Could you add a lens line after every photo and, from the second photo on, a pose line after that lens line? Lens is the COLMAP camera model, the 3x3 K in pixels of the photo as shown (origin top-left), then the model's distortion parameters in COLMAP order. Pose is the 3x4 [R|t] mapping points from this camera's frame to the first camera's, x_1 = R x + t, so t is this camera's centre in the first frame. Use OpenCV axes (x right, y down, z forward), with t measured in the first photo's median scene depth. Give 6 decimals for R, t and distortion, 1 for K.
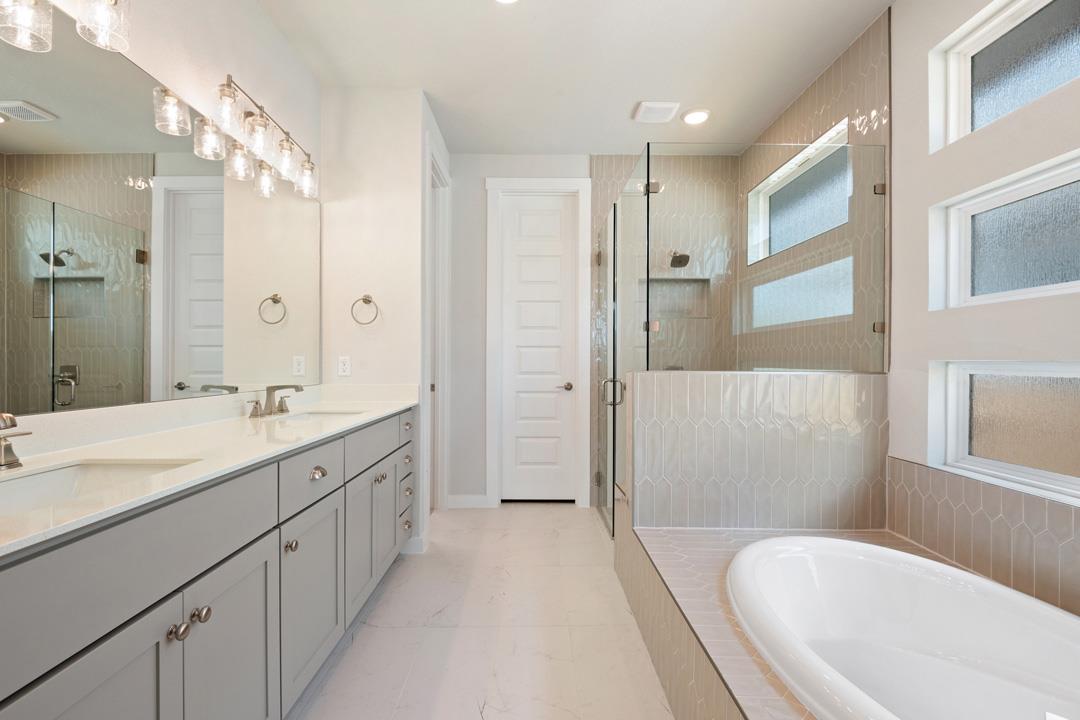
lens RADIAL K [[492.2, 0, 546.9], [0, 492.2, 359.6], [0, 0, 1]] dist [-0.000166, -0.005674]
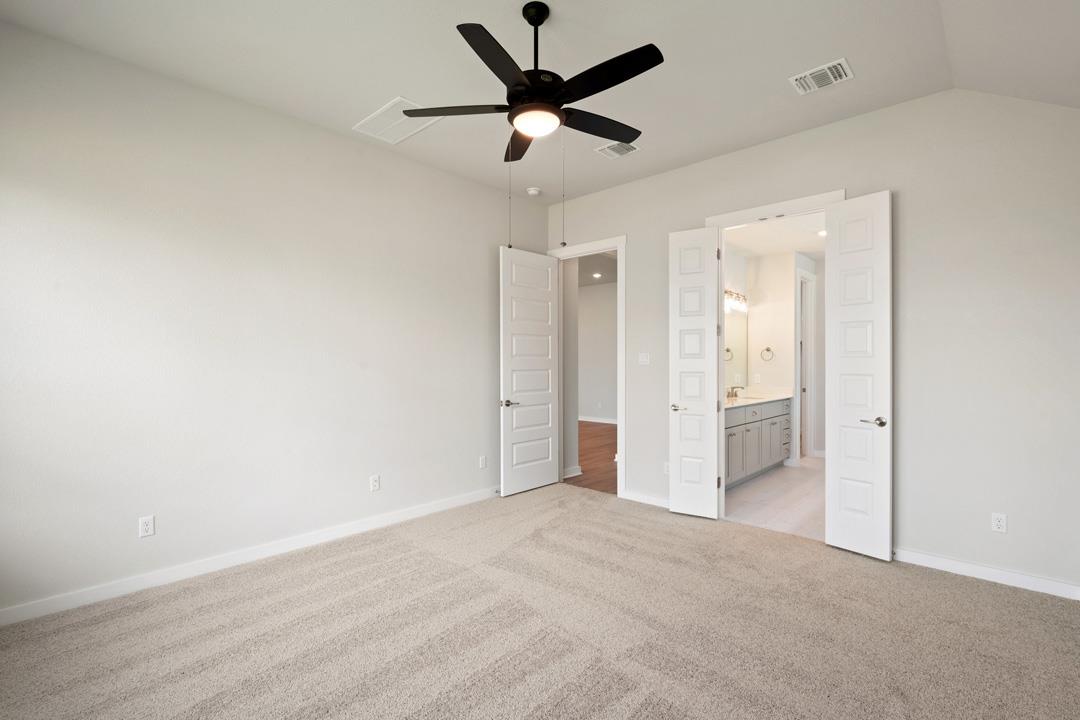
lens RADIAL K [[492.2, 0, 540.7], [0, 492.2, 358.9], [0, 0, 1]] dist [-0.000166, -0.005674]
pose [[0.713044, -0.004435, -0.701106, 0.394932], [0.000450, 0.999983, -0.005869, -0.055525], [0.701120, 0.003869, 0.713033, -1.119924]]
